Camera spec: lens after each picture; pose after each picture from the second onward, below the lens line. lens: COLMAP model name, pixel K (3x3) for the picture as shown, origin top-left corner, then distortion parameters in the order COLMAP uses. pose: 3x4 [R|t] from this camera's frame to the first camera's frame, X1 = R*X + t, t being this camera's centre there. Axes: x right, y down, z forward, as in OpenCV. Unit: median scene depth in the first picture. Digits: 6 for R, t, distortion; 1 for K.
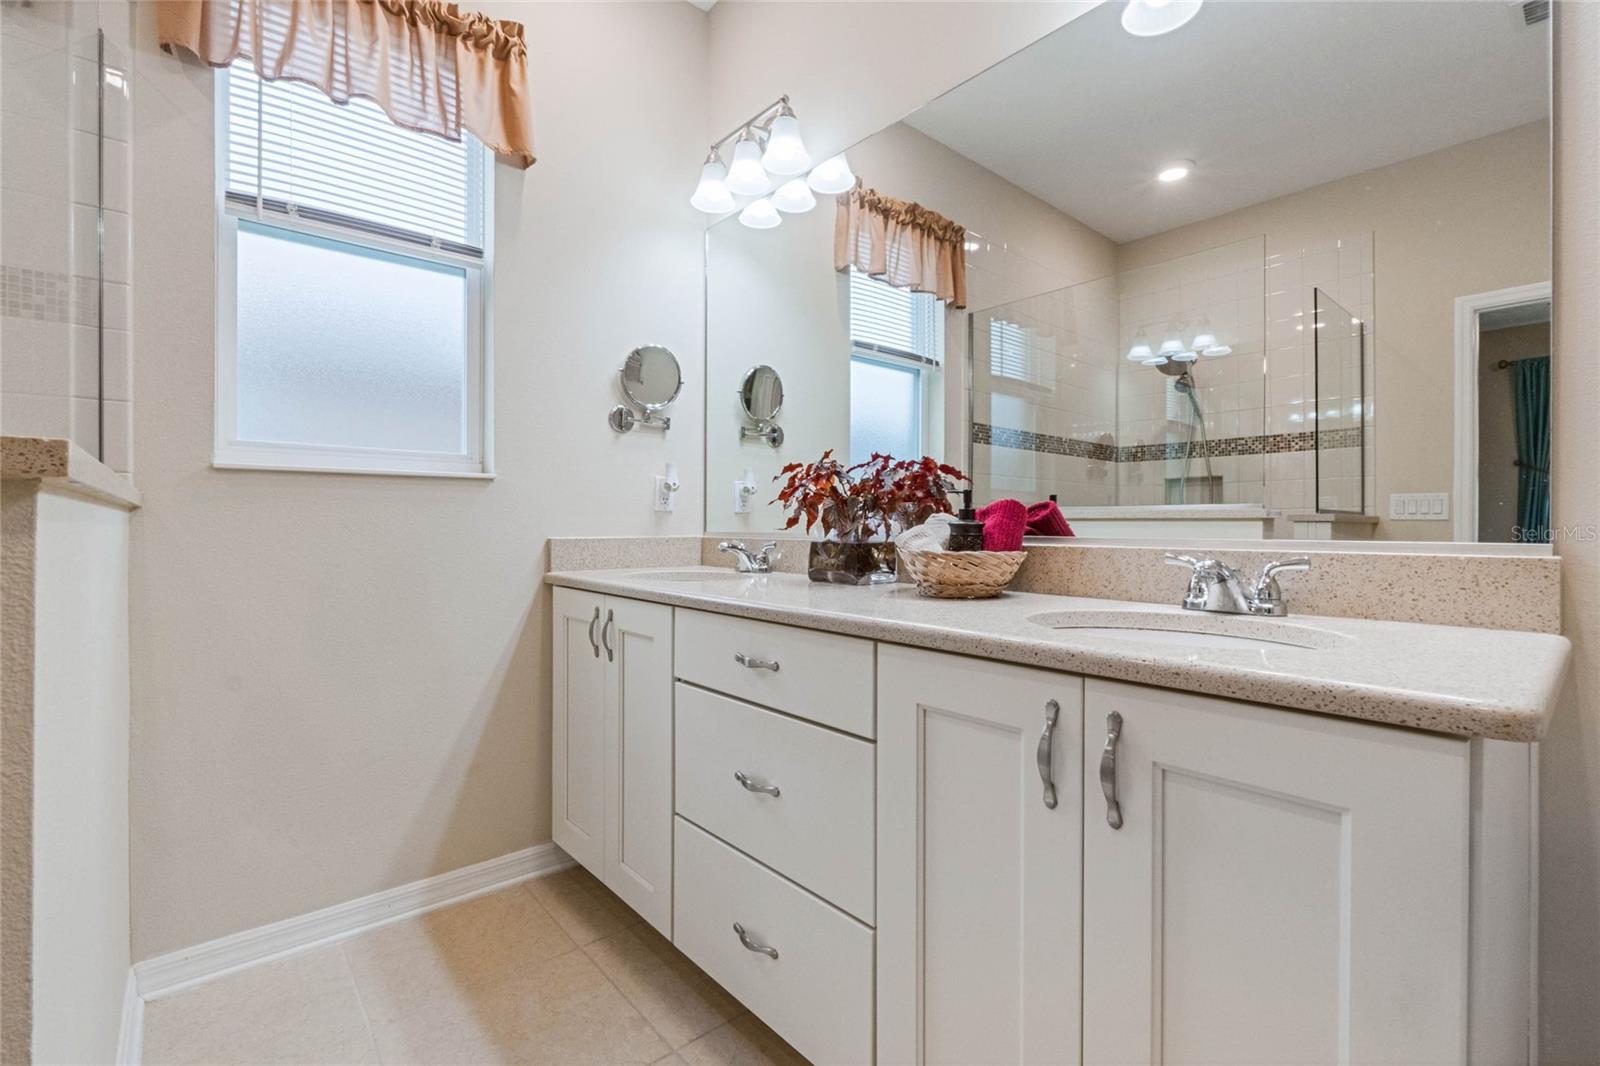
lens RADIAL K [[703.2, 0, 799.4], [0, 703.2, 526.3], [0, 0, 1]] dist [-0.004047, -0.000402]
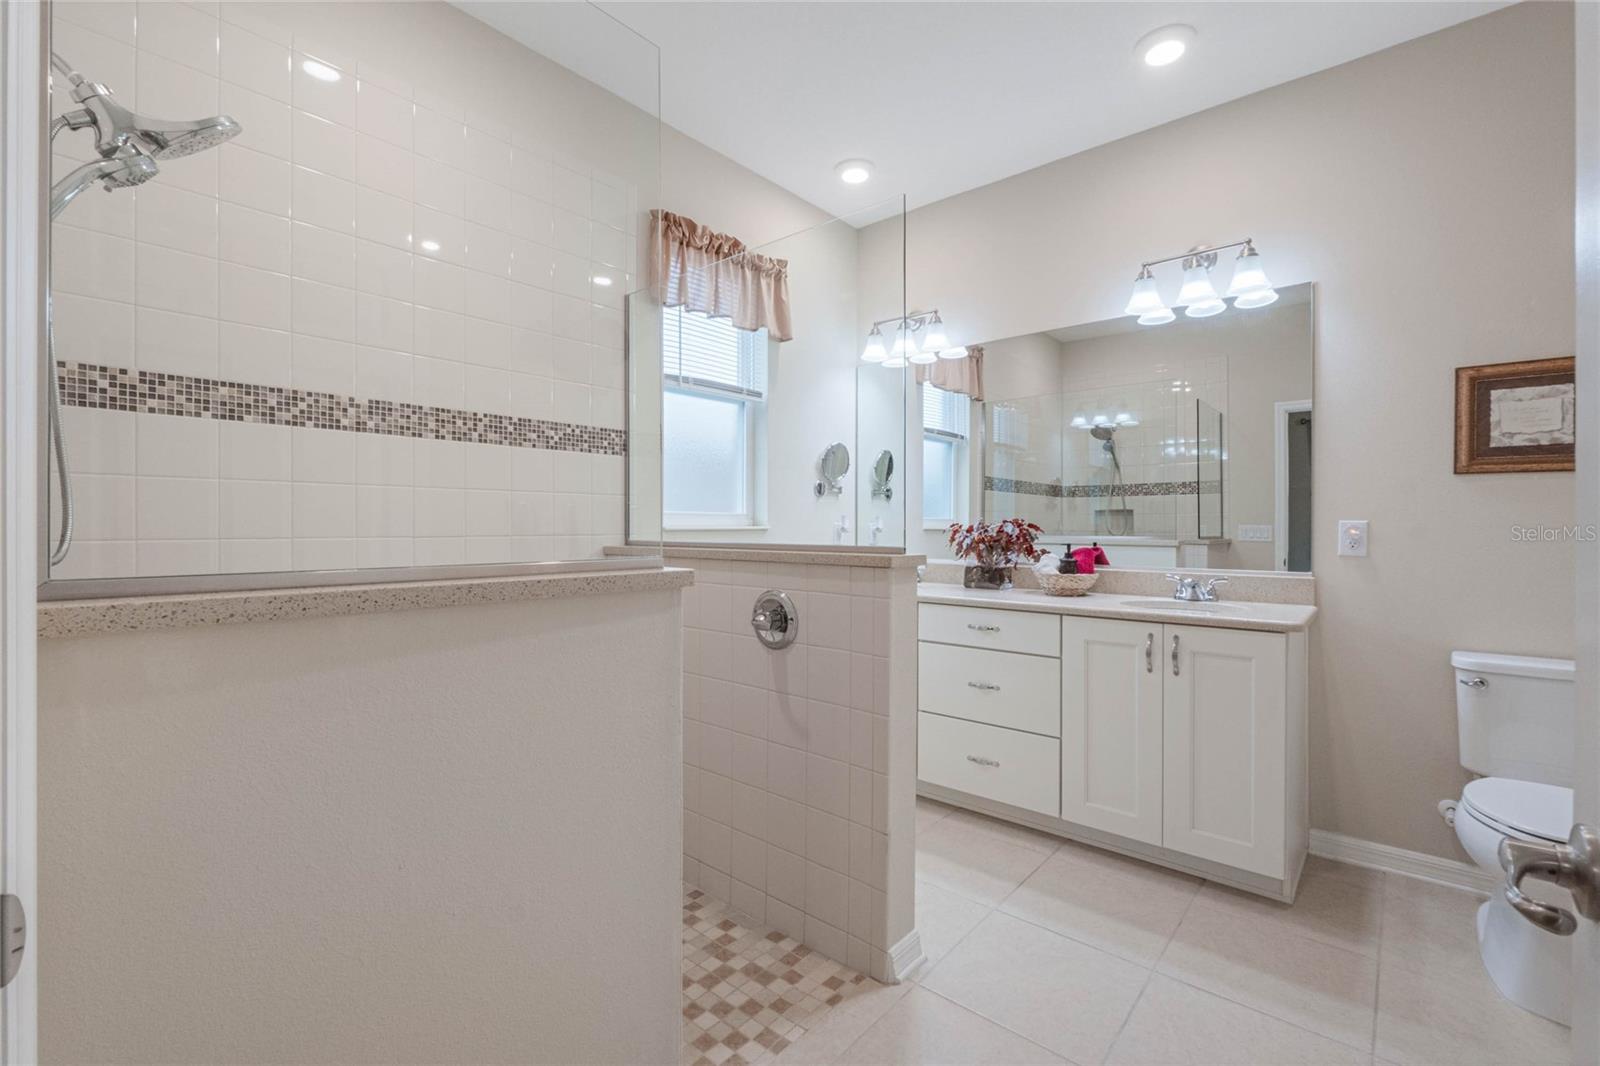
lens RADIAL K [[676.5, 0, 796.8], [0, 676.5, 528.3], [0, 0, 1]] dist [-0.008371, -0.000039]
pose [[0.990395, -0.000667, 0.138262, -0.717023], [0.000483, 0.999999, 0.001368, -0.086193], [-0.138263, -0.001288, 0.990395, -0.741269]]
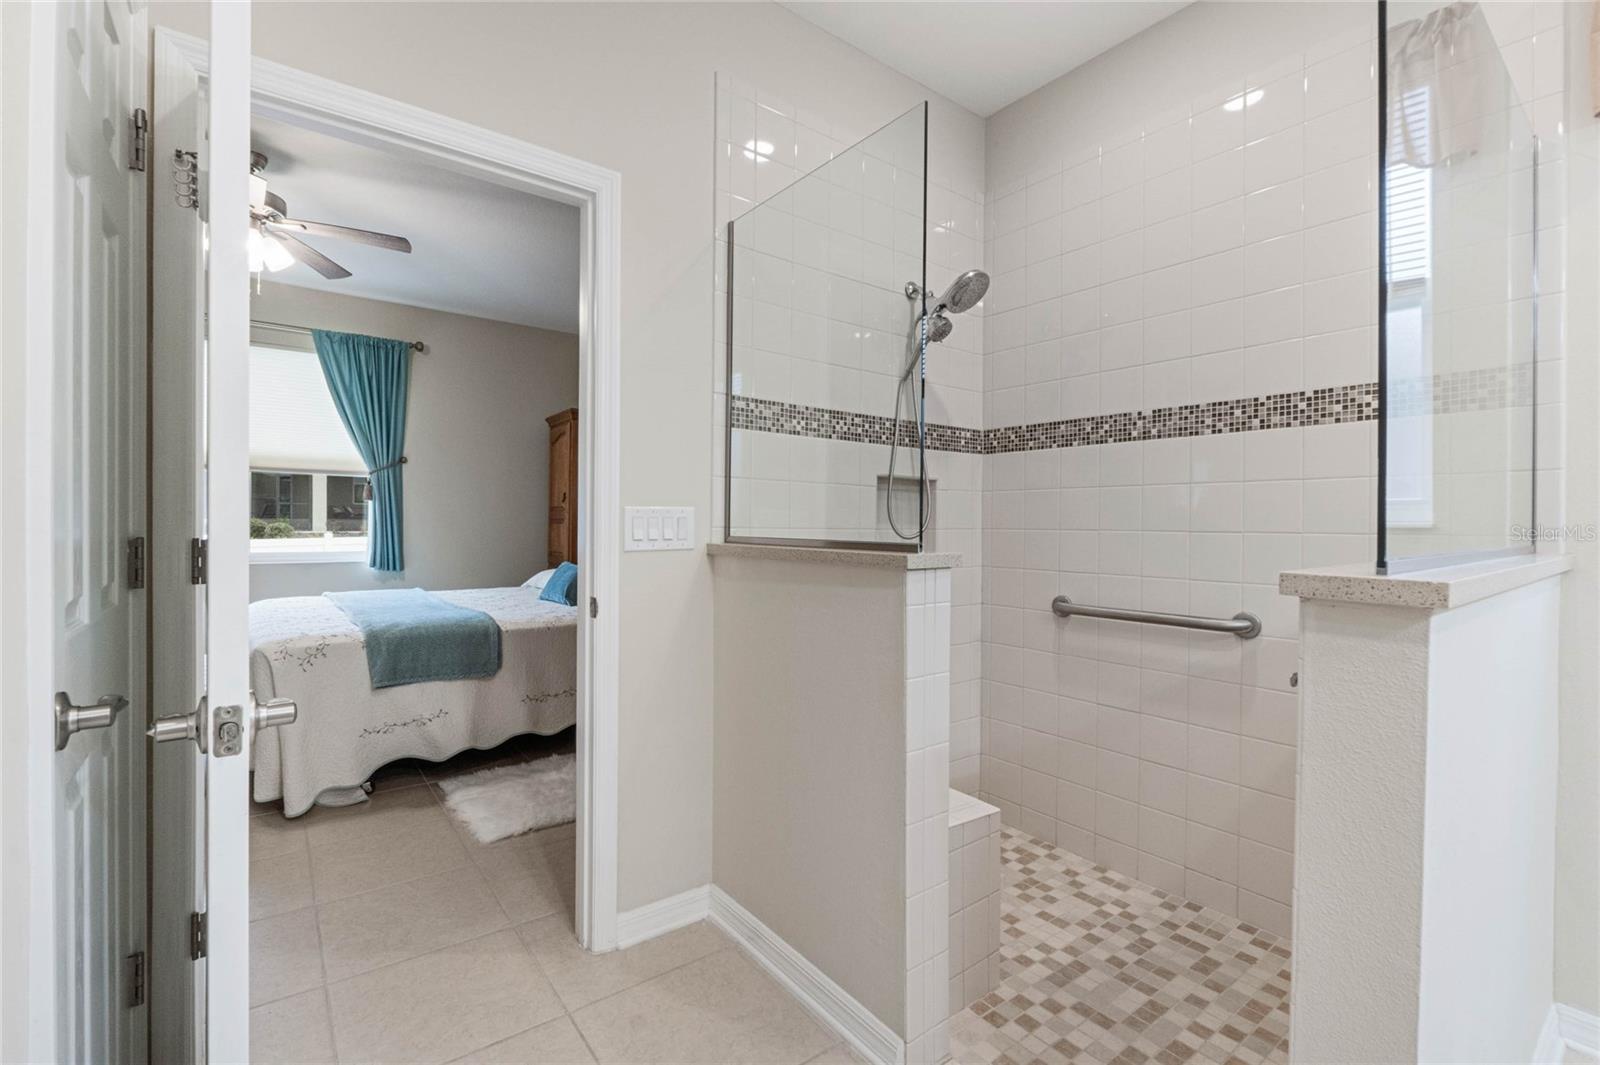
lens RADIAL K [[703.2, 0, 799.4], [0, 703.2, 525.8], [0, 0, 1]] dist [-0.004047, -0.000402]
pose [[-0.059707, 0.002813, -0.998212, 0.151056], [-0.010171, 0.999942, 0.003427, -0.077770], [0.998164, 0.010358, -0.059675, -0.077159]]
